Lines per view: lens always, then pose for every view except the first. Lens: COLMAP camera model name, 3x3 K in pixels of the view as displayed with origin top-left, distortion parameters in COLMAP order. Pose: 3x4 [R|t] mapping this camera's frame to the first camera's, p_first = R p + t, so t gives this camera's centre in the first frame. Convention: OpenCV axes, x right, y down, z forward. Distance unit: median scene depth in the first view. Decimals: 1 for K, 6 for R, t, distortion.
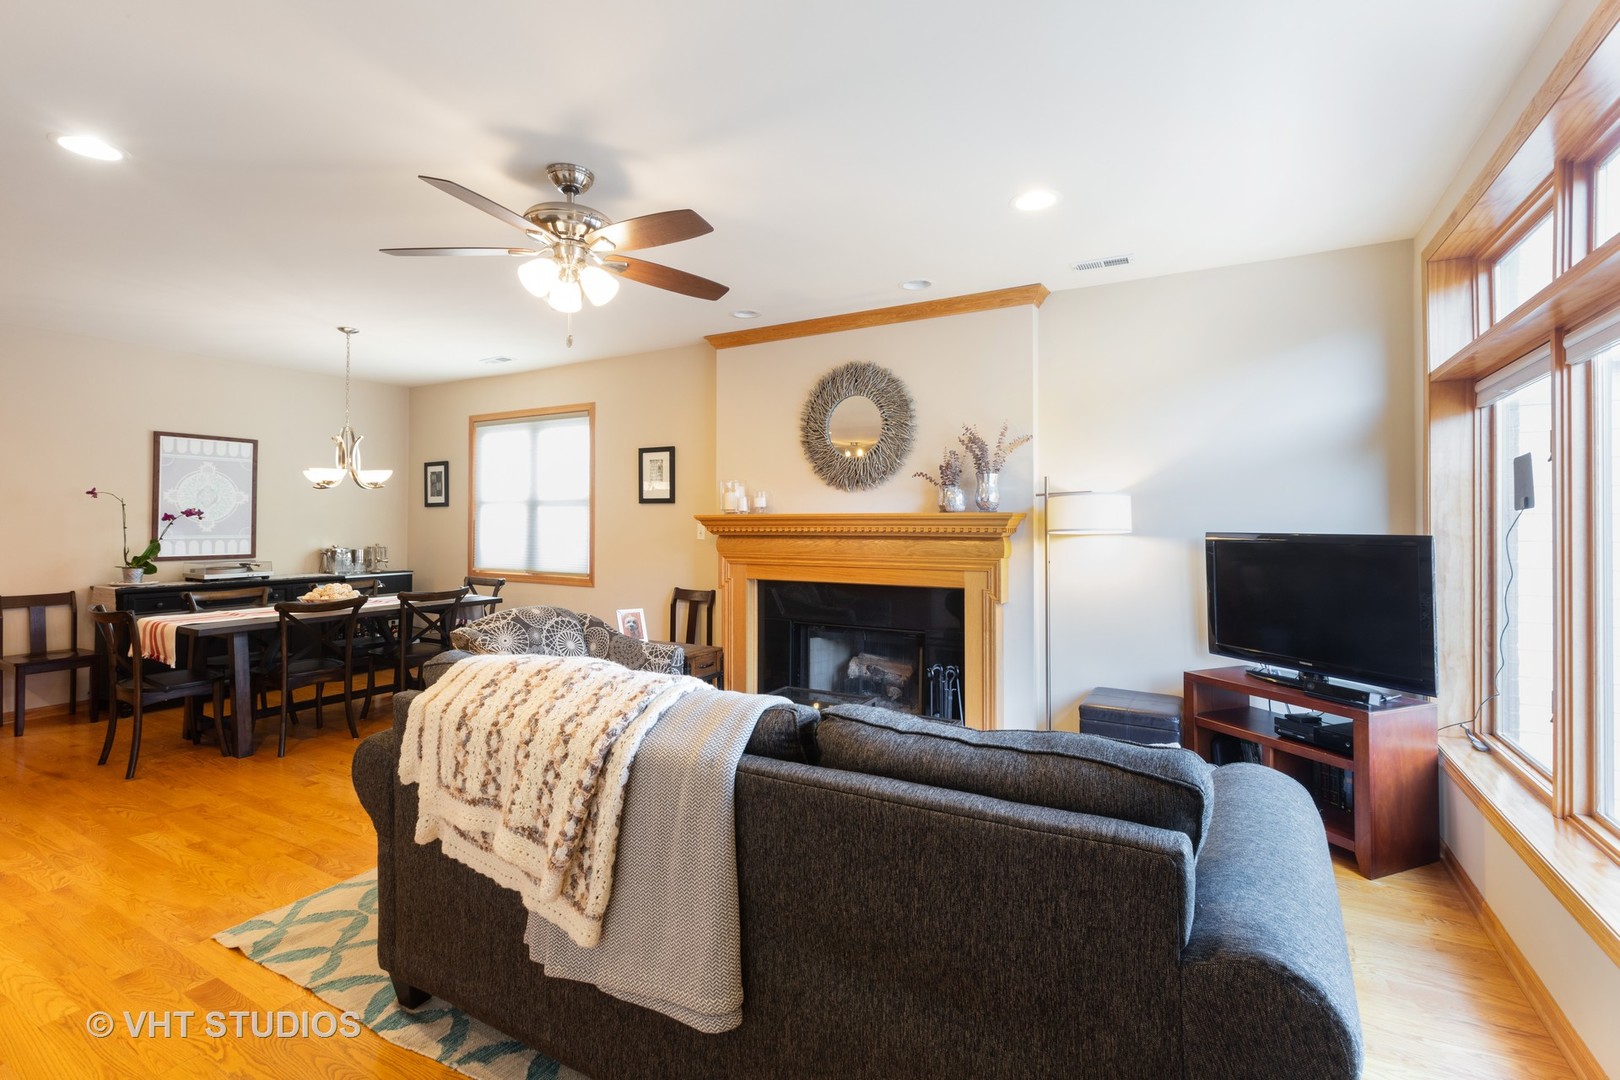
lens RADIAL K [[730.3, 0, 812.8], [0, 730.3, 511.8], [0, 0, 1]] dist [0.002273, 0.000633]
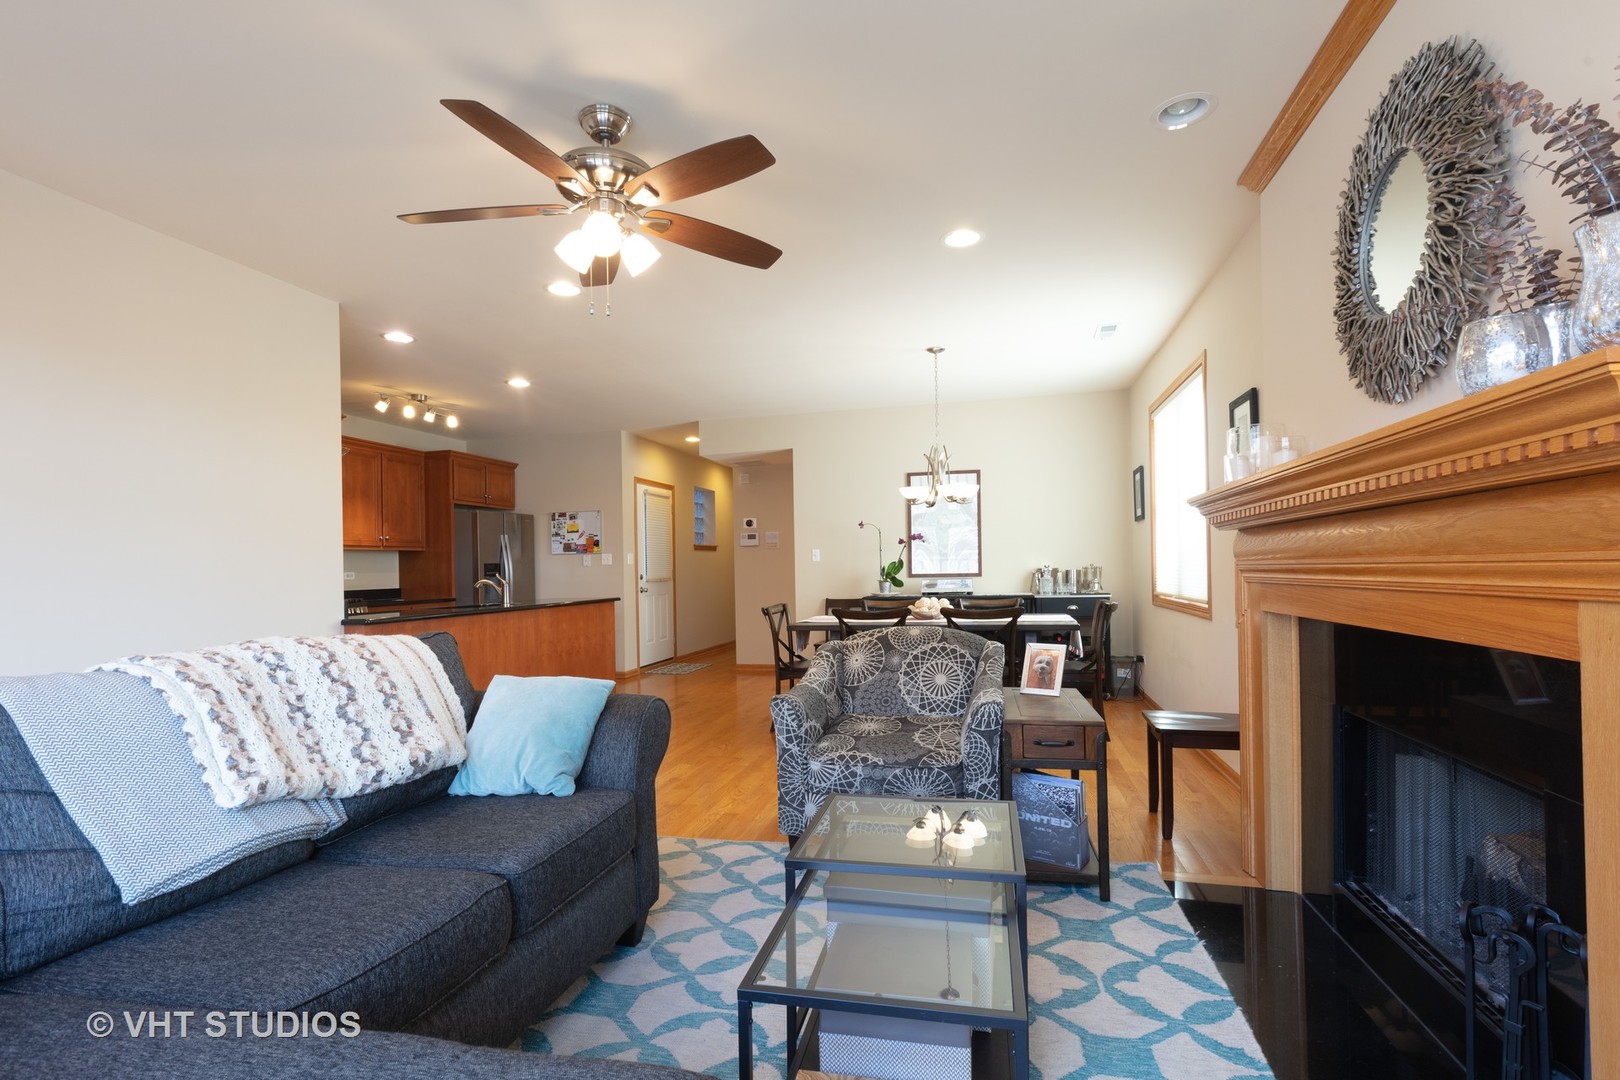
lens RADIAL K [[774.4, 0, 807.0], [0, 774.4, 563.7], [0, 0, 1]] dist [0.003206, 0.000428]
pose [[0.267466, -0.011160, -0.963503, 0.328579], [0.031527, 0.999499, -0.002825, 0.043629], [0.963051, -0.029621, 0.267683, 0.494102]]
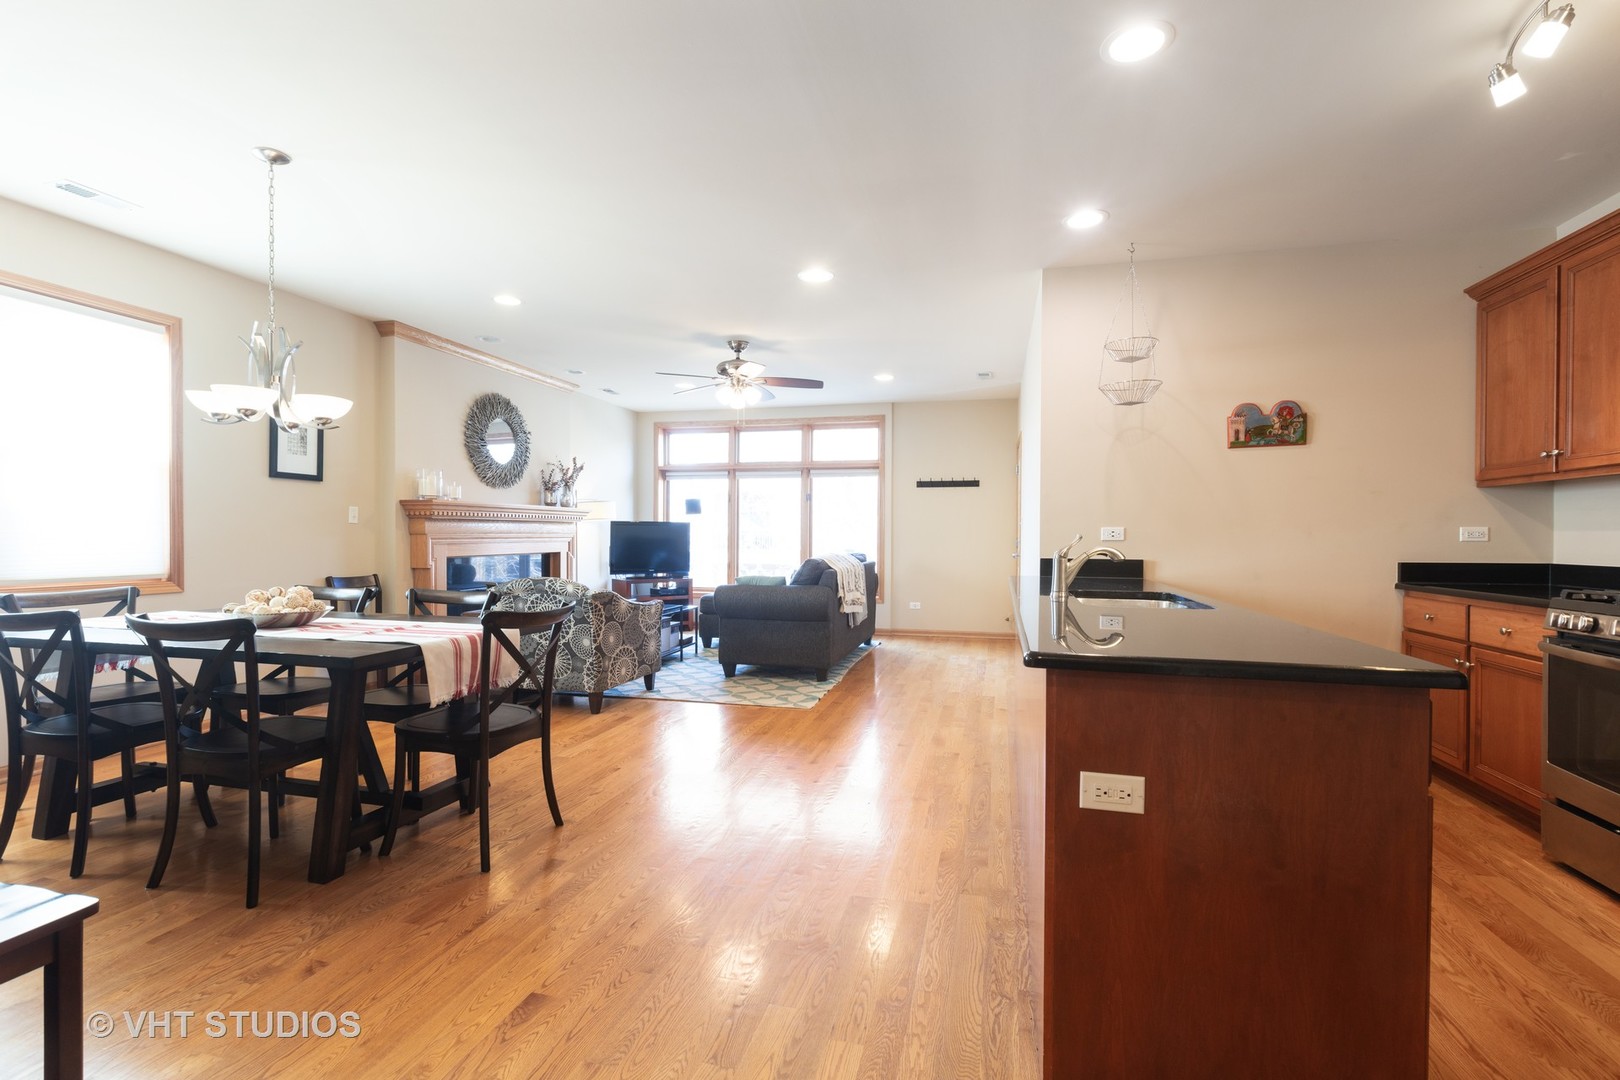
lens RADIAL K [[731.7, 0, 811.1], [0, 731.7, 544.7], [0, 0, 1]] dist [0.000277, 0.000031]
pose [[-0.258184, -0.014823, 0.965982, -1.235947], [-0.018381, 0.999777, 0.010428, 0.045334], [-0.965921, -0.015064, -0.258399, 0.679729]]
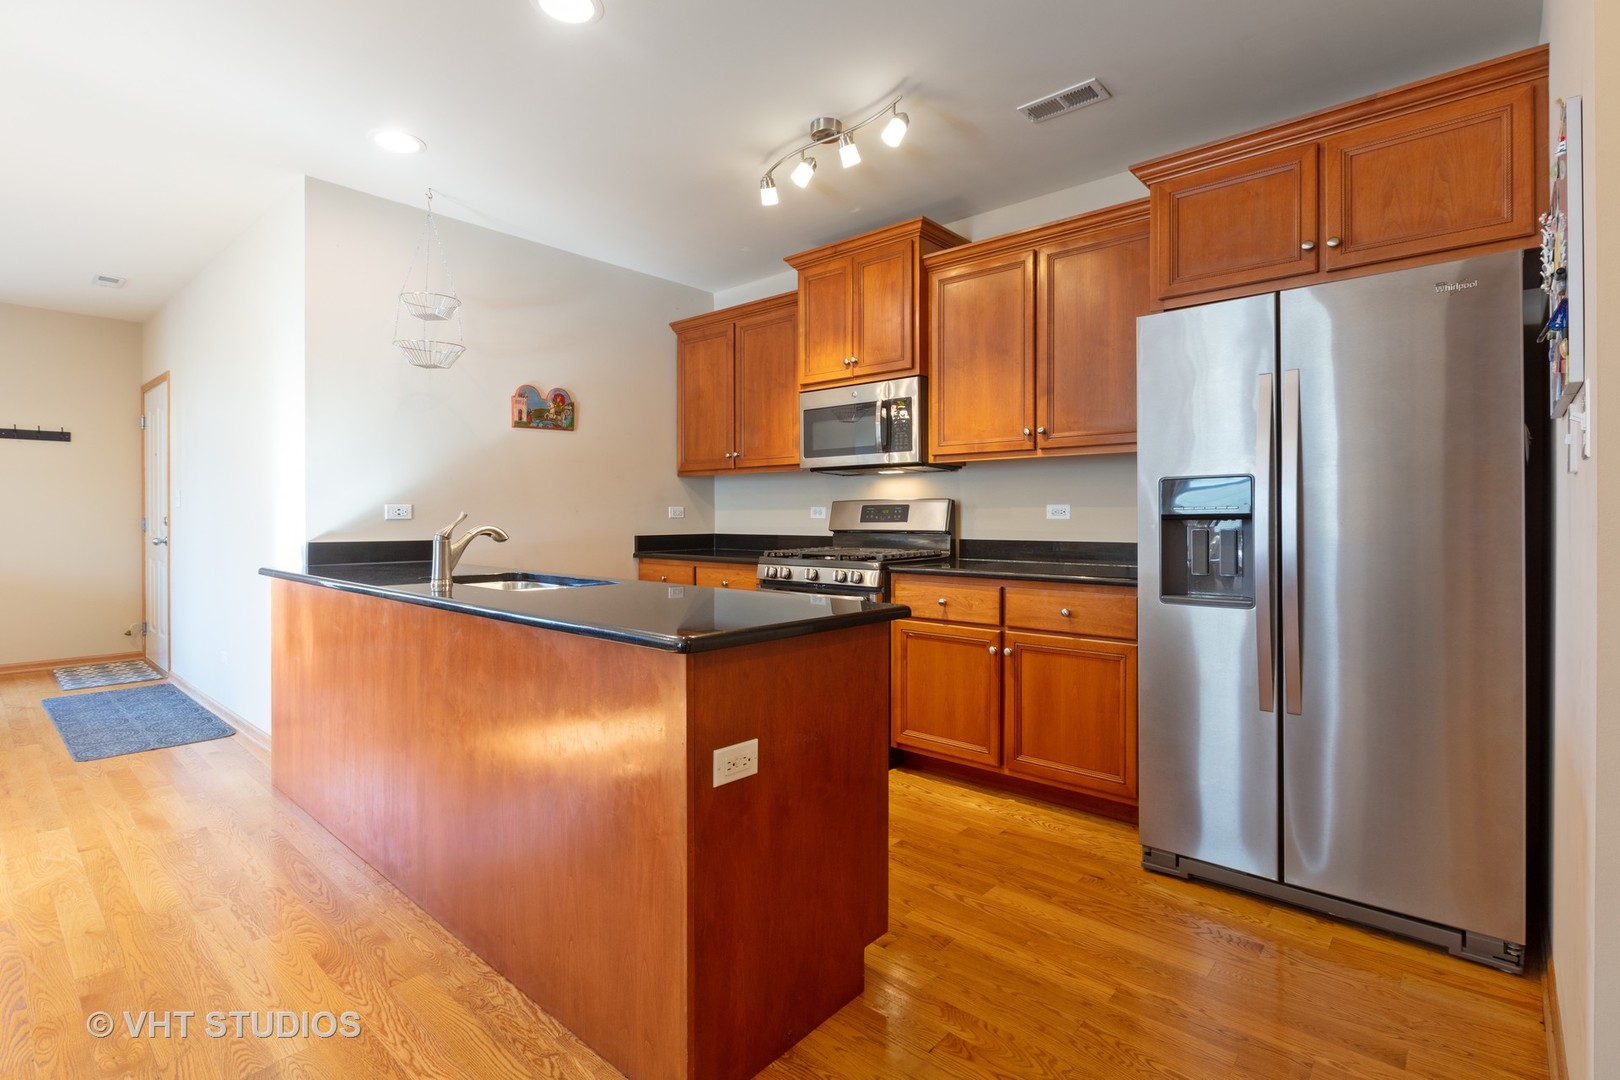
lens RADIAL K [[765.1, 0, 817.8], [0, 765.1, 518.4], [0, 0, 1]] dist [-0.000801, -0.000053]
pose [[-0.978185, -0.002665, 0.207718, -1.098192], [-0.005087, 0.999925, -0.011130, 0.048018], [-0.207673, -0.011944, -0.978125, 0.778416]]
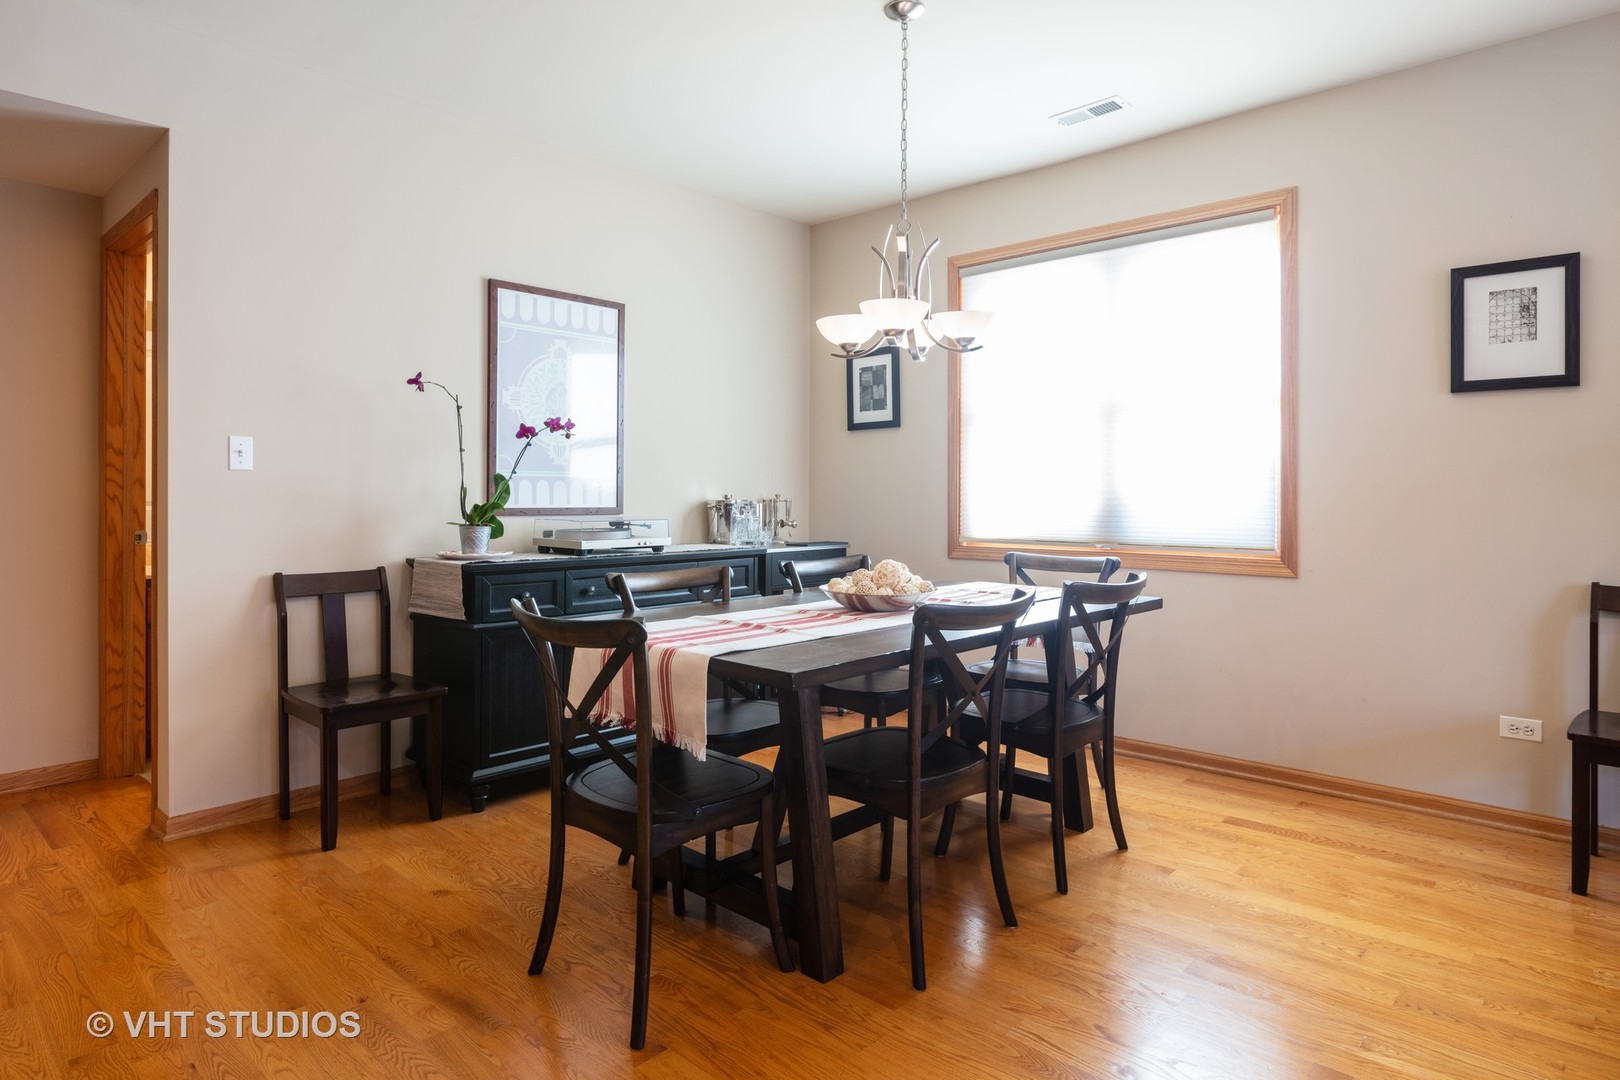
lens RADIAL K [[911.0, 0, 804.8], [0, 911.0, 499.3], [0, 0, 1]] dist [0.001285, -0.016863]
pose [[0.975472, 0.000844, -0.220122, -0.534258], [0.002885, 0.999858, 0.016621, 0.045891], [0.220105, -0.016849, 0.975331, 0.395185]]
